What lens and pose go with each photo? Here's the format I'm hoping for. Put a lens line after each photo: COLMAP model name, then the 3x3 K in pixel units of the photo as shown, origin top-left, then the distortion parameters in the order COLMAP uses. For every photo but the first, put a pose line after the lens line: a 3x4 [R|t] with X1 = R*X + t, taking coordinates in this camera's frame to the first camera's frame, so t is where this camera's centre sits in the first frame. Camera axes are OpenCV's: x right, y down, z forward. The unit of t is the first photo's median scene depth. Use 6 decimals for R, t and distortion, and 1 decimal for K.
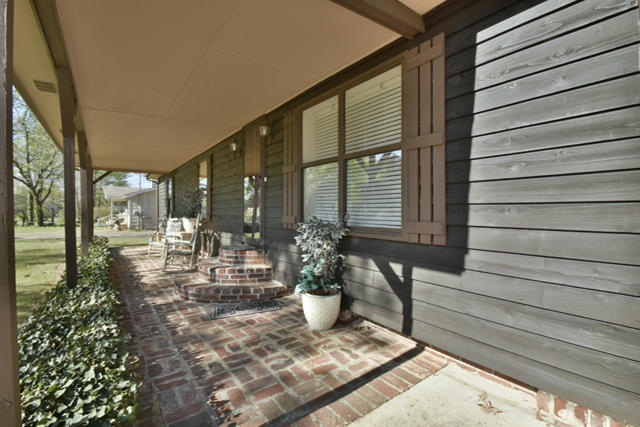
lens RADIAL K [[296.4, 0, 320.0], [0, 296.4, 213.5], [0, 0, 1]] dist [-0.000027, -0.000003]
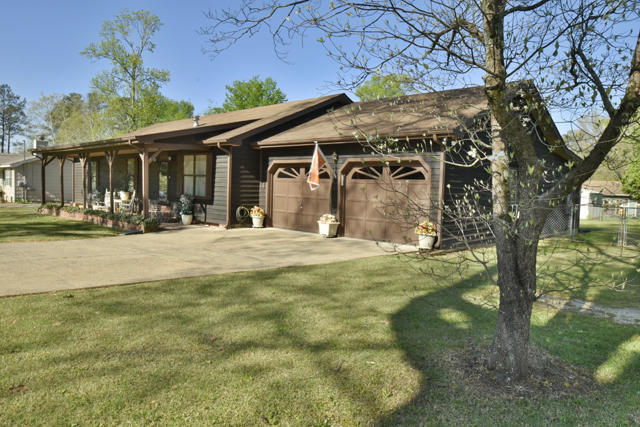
lens RADIAL K [[444.7, 0, 320.0], [0, 444.7, 213.5], [0, 0, 1]] dist [-0.003995, -0.001376]
pose [[0.986322, 0.024628, 0.162981, 0.612711], [-0.032315, 0.998479, 0.044681, -0.020116], [-0.161633, -0.049337, 0.985617, -3.859488]]
